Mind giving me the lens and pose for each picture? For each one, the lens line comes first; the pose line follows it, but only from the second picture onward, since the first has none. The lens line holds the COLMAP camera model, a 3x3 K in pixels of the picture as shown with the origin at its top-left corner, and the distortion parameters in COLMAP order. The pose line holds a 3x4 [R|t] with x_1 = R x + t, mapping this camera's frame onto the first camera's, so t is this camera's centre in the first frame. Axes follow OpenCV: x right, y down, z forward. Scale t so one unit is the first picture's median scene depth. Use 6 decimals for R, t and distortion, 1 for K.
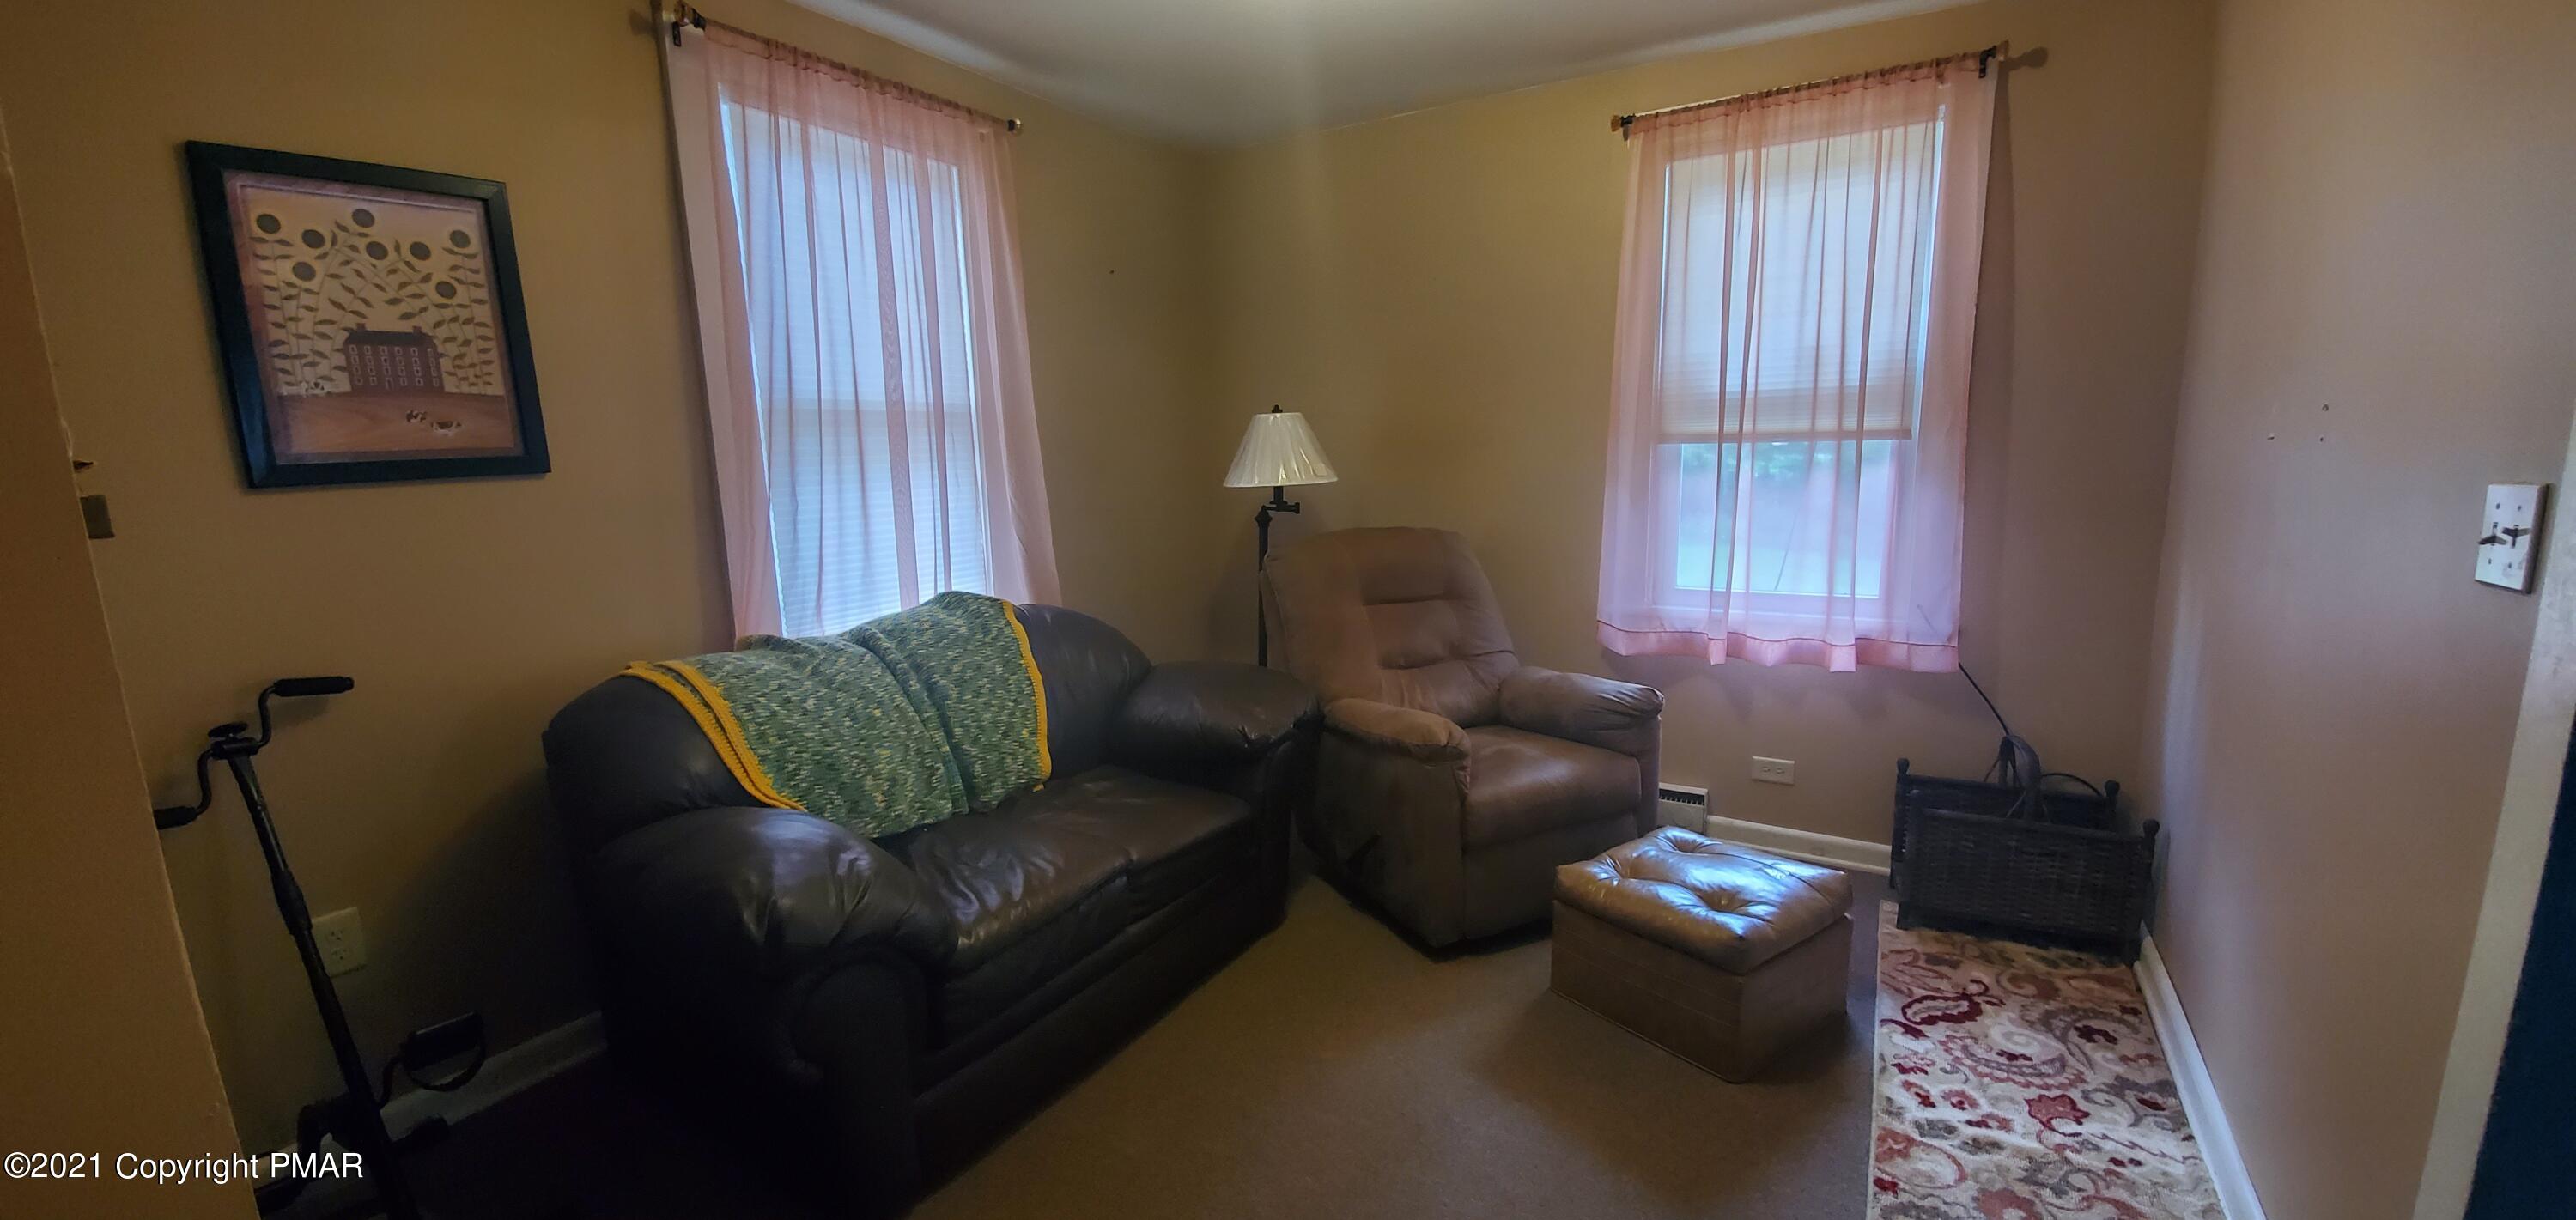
lens RADIAL K [[1060.7, 0, 1288.0], [0, 1060.7, 610.0], [0, 0, 1]] dist [-0.000874, -0.015750]
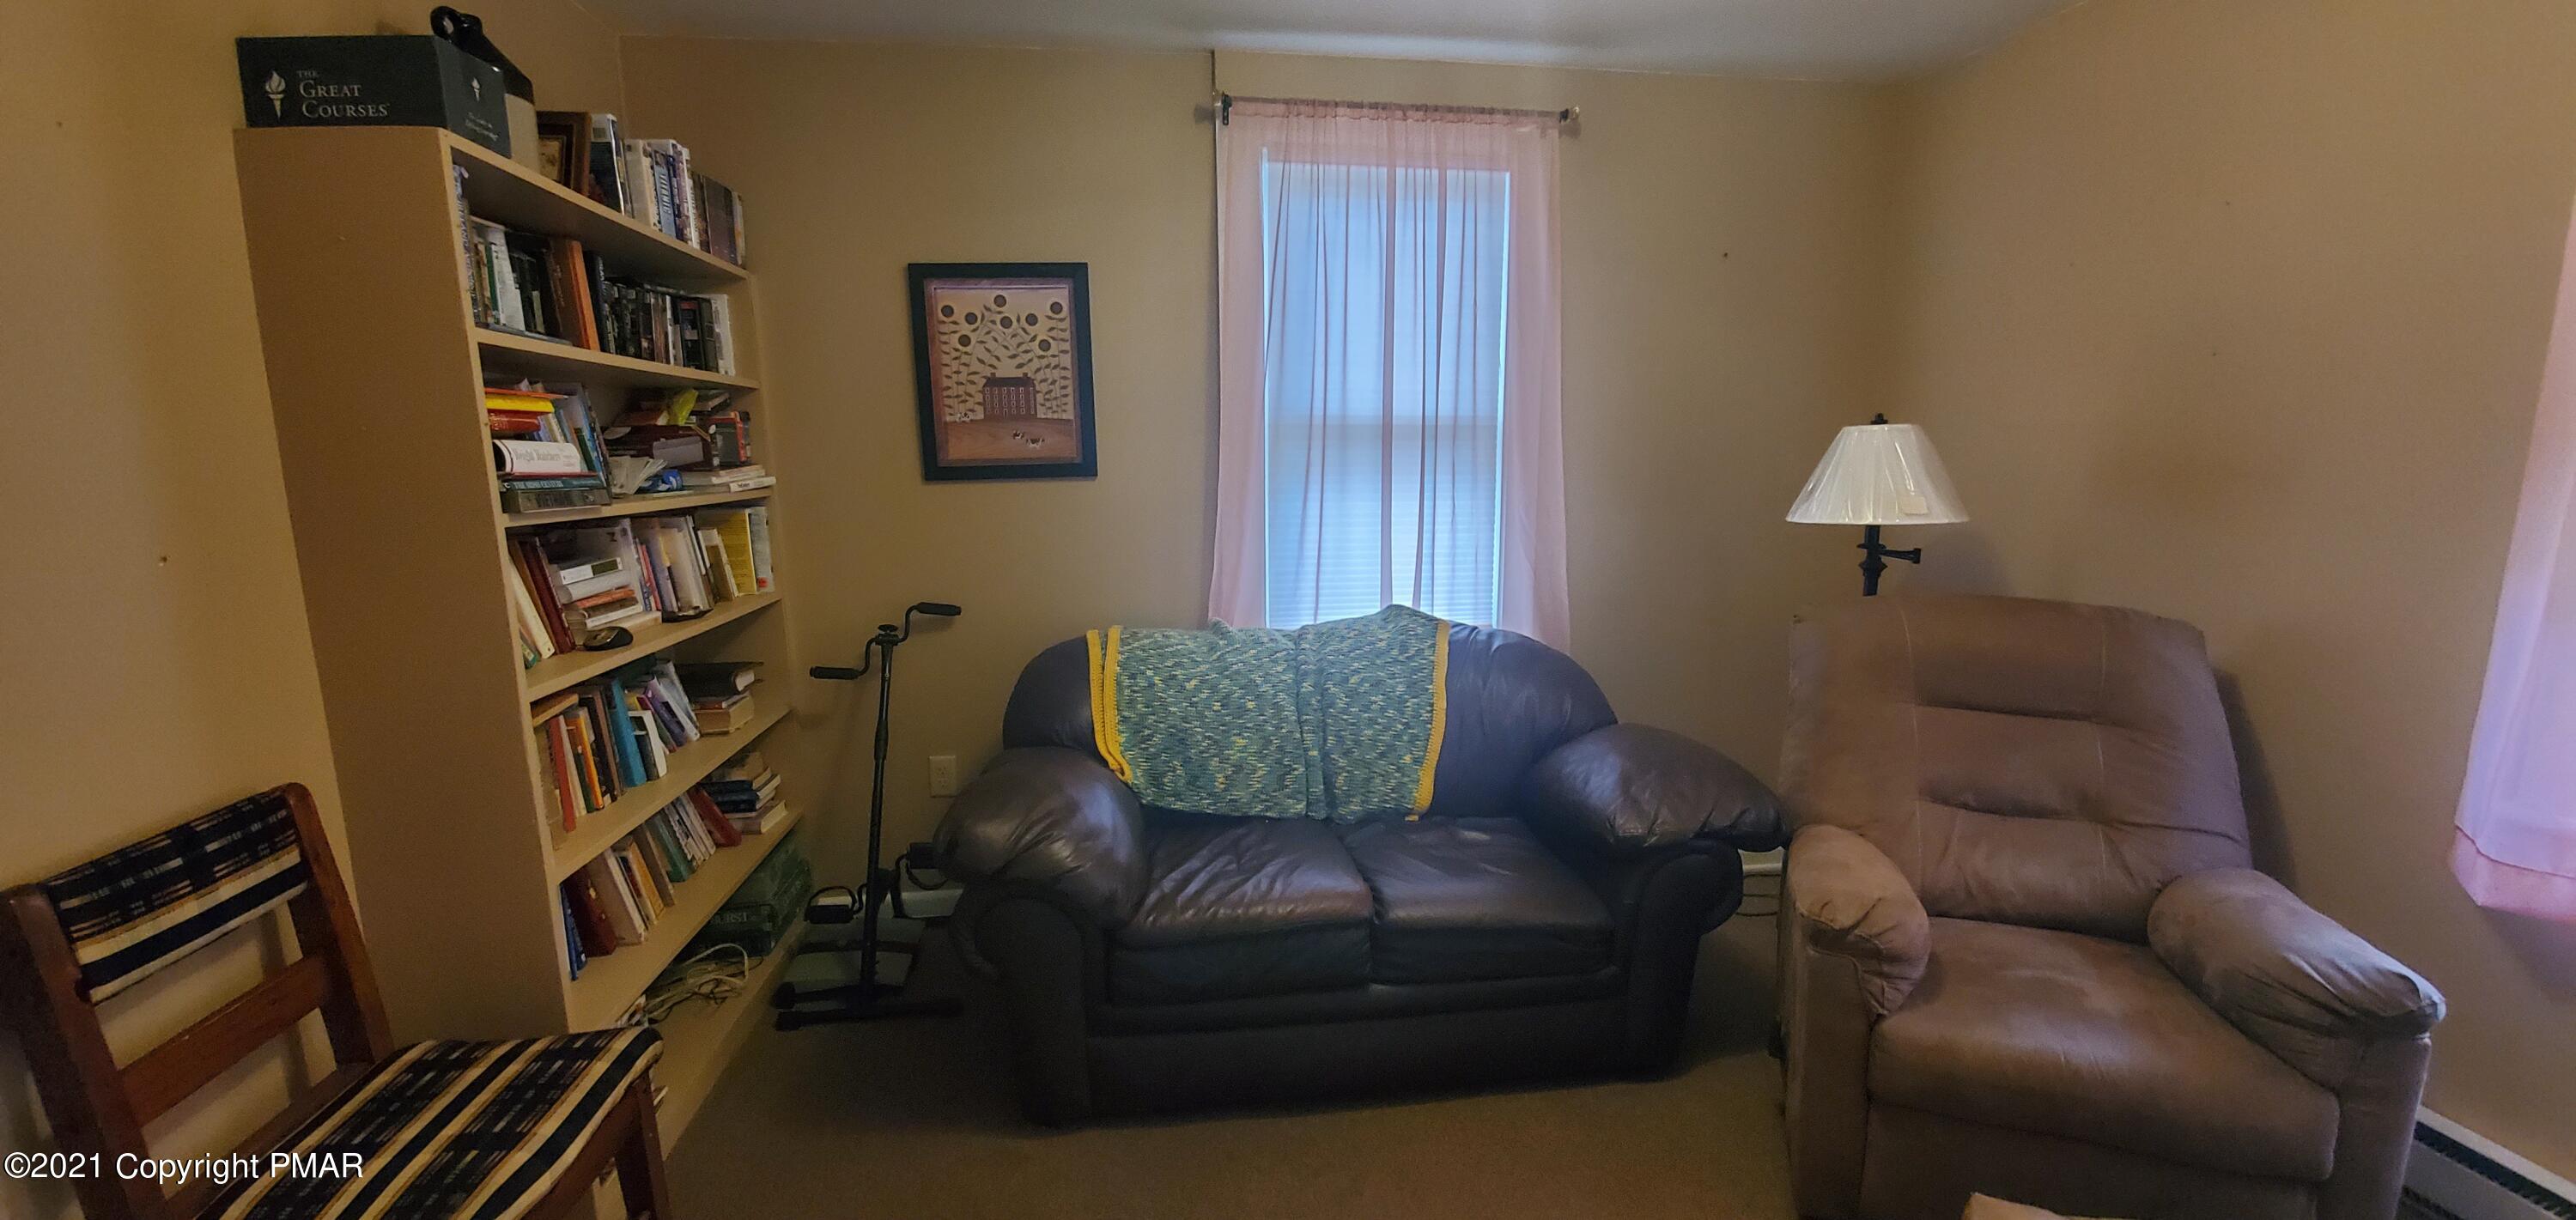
lens RADIAL K [[1060.7, 0, 1288.0], [0, 1060.7, 610.0], [0, 0, 1]] dist [-0.000874, -0.015750]
pose [[0.605350, 0.133585, -0.784670, 0.503283], [-0.130327, 0.989147, 0.067852, -0.082581], [0.785217, 0.061189, 0.616190, 0.358566]]
